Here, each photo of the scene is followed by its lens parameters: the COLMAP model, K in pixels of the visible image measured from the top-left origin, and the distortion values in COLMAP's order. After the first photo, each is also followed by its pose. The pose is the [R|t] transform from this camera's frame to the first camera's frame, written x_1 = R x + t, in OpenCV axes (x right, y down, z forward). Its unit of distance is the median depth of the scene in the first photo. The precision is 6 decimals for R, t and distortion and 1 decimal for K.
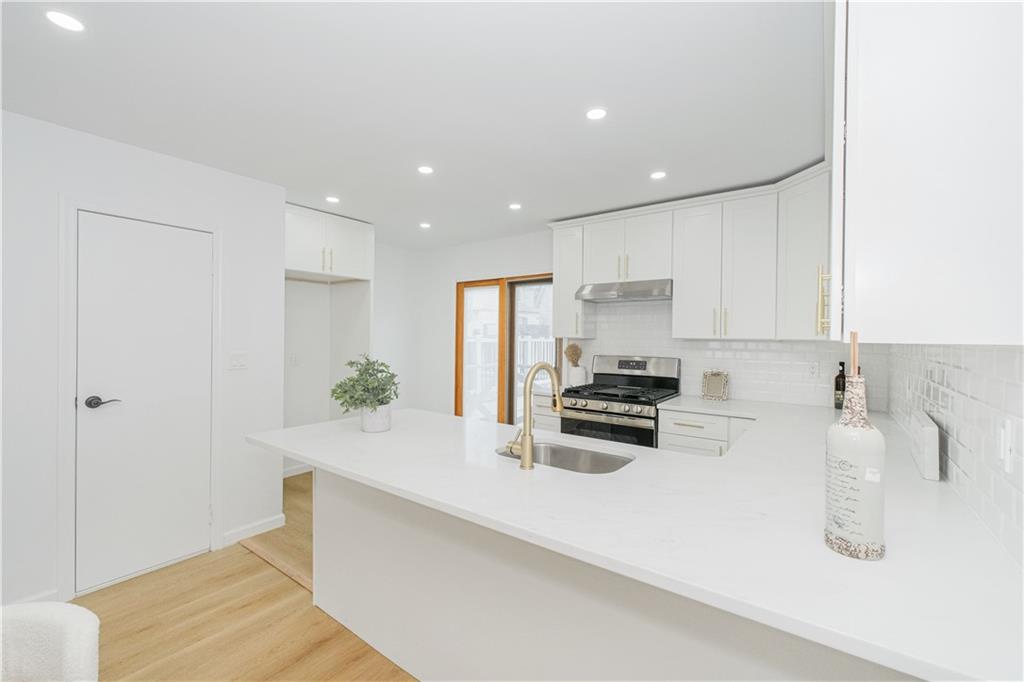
lens RADIAL K [[444.0, 0, 510.7], [0, 444.0, 335.9], [0, 0, 1]] dist [0.009816, 0.000073]
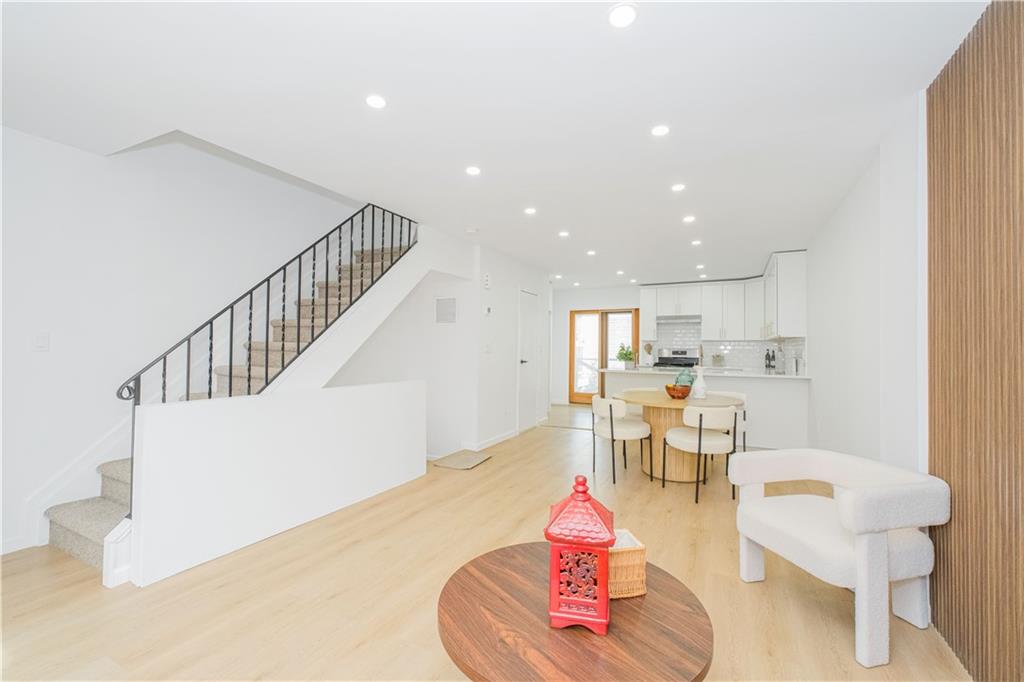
lens RADIAL K [[428.4, 0, 512.9], [0, 428.4, 339.4], [0, 0, 1]] dist [0.000704, -0.000162]
pose [[0.989972, 0.003465, 0.141222, -0.837092], [-0.001309, 0.999881, -0.015362, 0.032748], [-0.141258, 0.015024, 0.989859, -0.977127]]
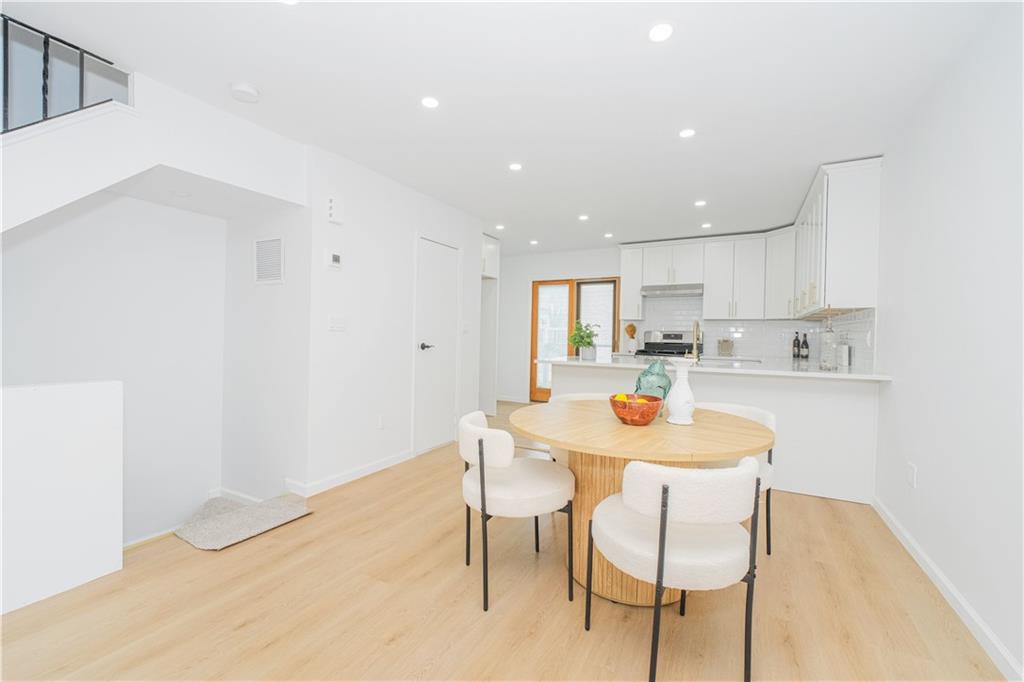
lens RADIAL K [[434.1, 0, 512.0], [0, 434.1, 341.0], [0, 0, 1]] dist [-0.002797, -0.000201]
pose [[0.992271, 0.005770, 0.123959, -0.489999], [-0.008398, 0.999751, 0.020688, 0.053602], [-0.123808, -0.021569, 0.992072, -0.474217]]
